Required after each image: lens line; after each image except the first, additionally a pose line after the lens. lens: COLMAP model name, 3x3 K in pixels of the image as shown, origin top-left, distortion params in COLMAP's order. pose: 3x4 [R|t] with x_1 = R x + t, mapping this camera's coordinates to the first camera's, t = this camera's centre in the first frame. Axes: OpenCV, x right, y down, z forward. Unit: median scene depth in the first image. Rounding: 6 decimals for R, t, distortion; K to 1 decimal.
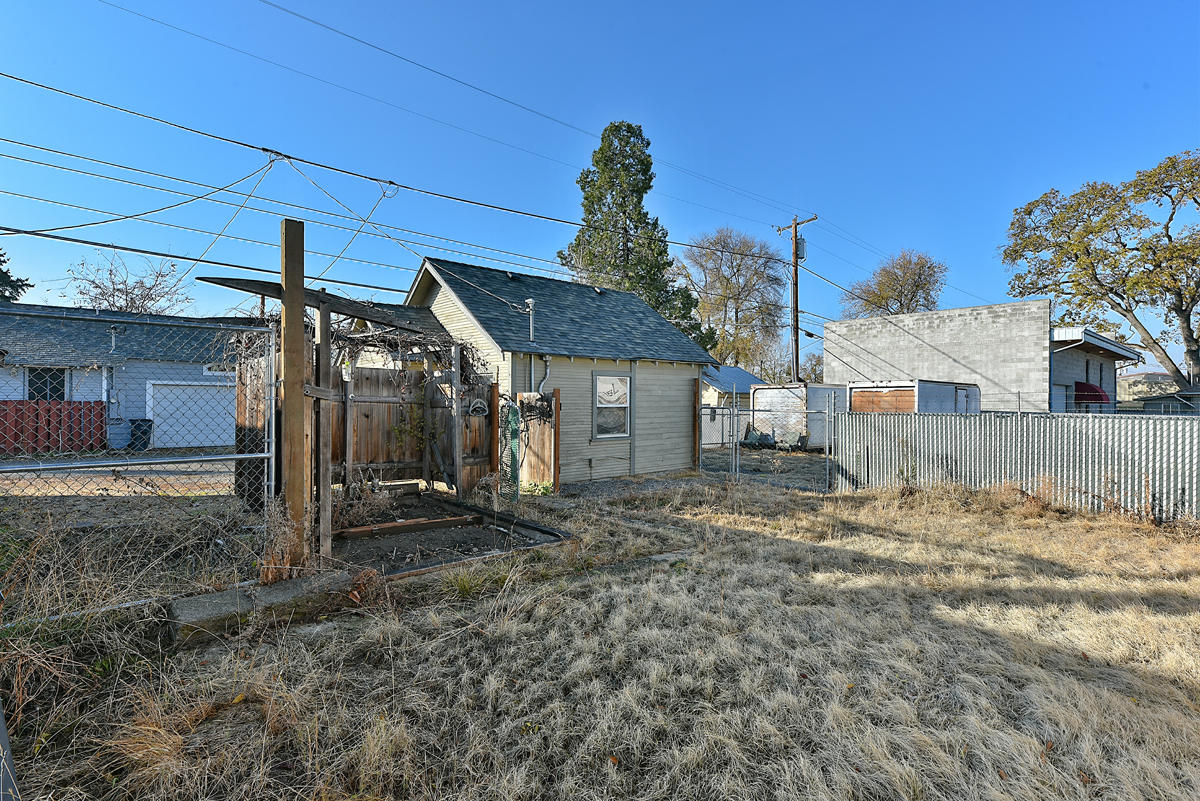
lens RADIAL K [[582.2, 0, 602.9], [0, 582.2, 403.2], [0, 0, 1]] dist [0.000270, 0.000002]
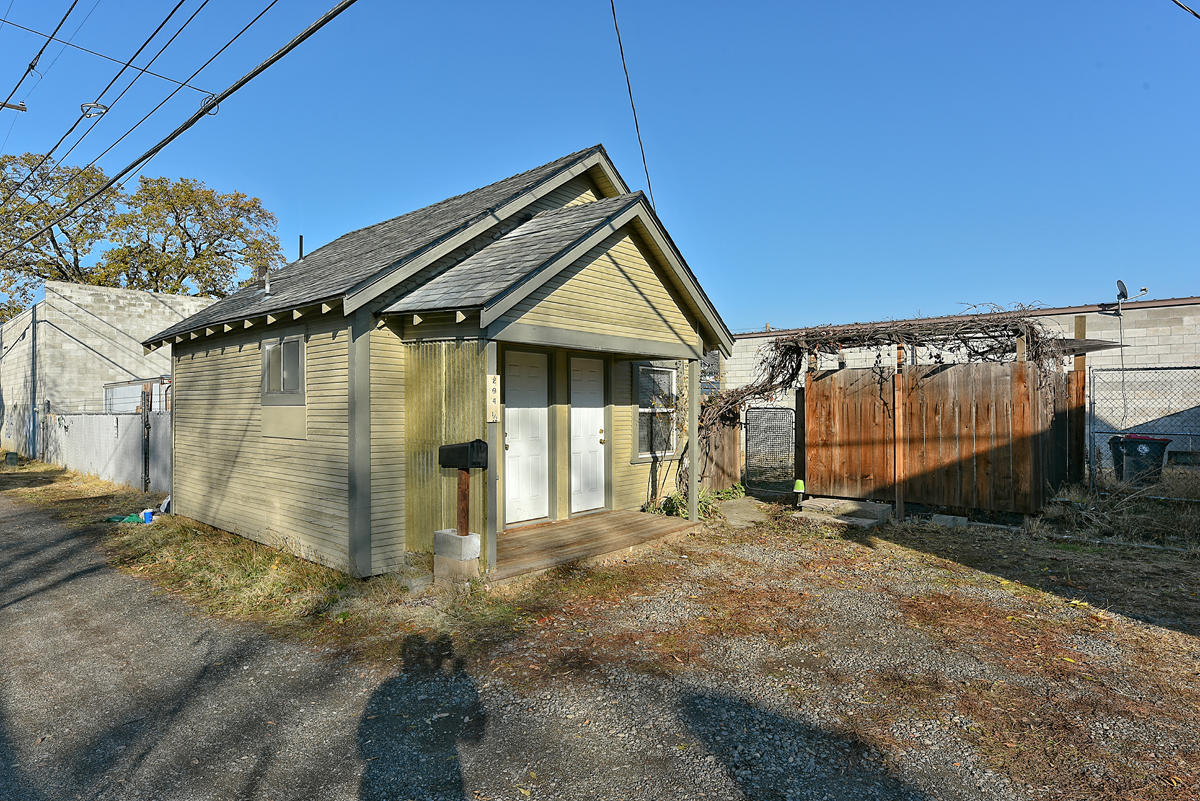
lens RADIAL K [[644.7, 0, 605.9], [0, 644.7, 400.0], [0, 0, 1]] dist [0.006638, -0.001271]
pose [[-0.146326, 0.003581, 0.989230, -0.891150], [0.002766, 0.999991, -0.003211, -0.005634], [-0.989233, 0.002267, -0.146335, 1.060711]]
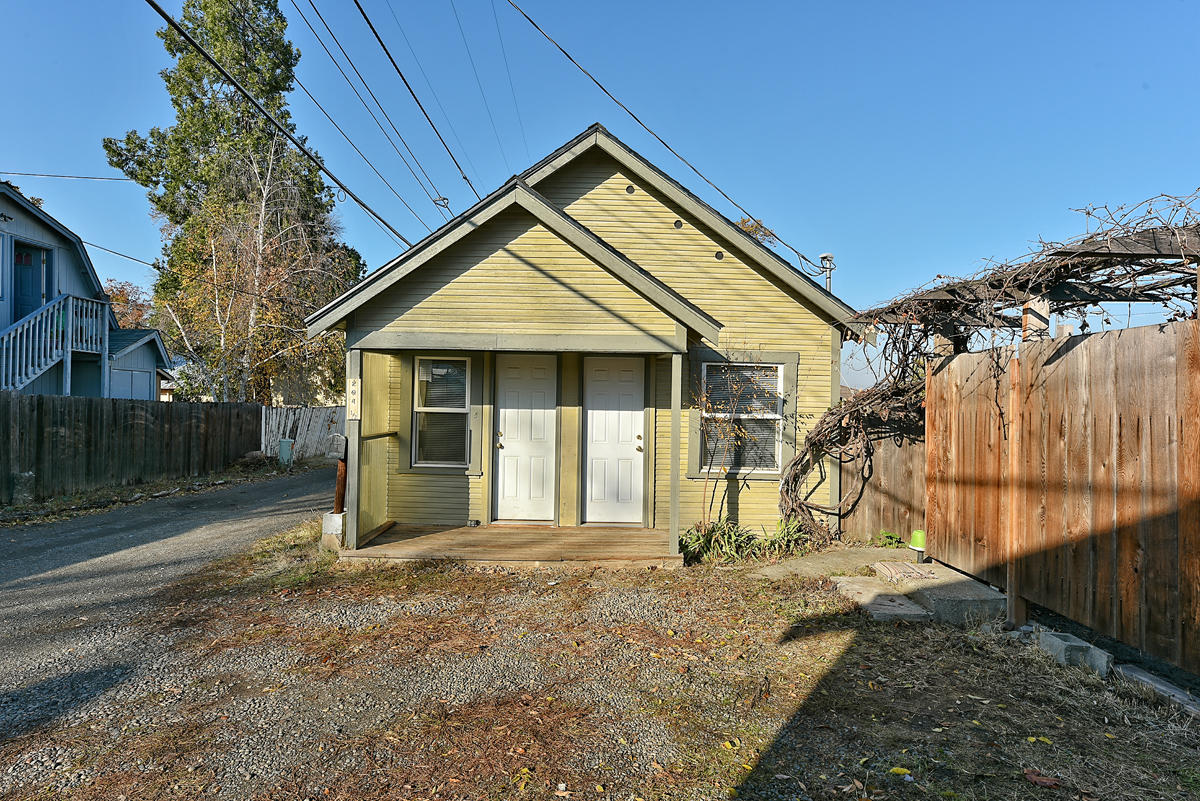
lens RADIAL K [[644.7, 0, 598.4], [0, 644.7, 400.4], [0, 0, 1]] dist [0.006638, -0.001271]
pose [[0.660819, 0.008371, 0.750498, -0.707657], [-0.009459, 0.999951, -0.002825, -0.007682], [-0.750486, -0.005232, 0.660866, 0.611800]]
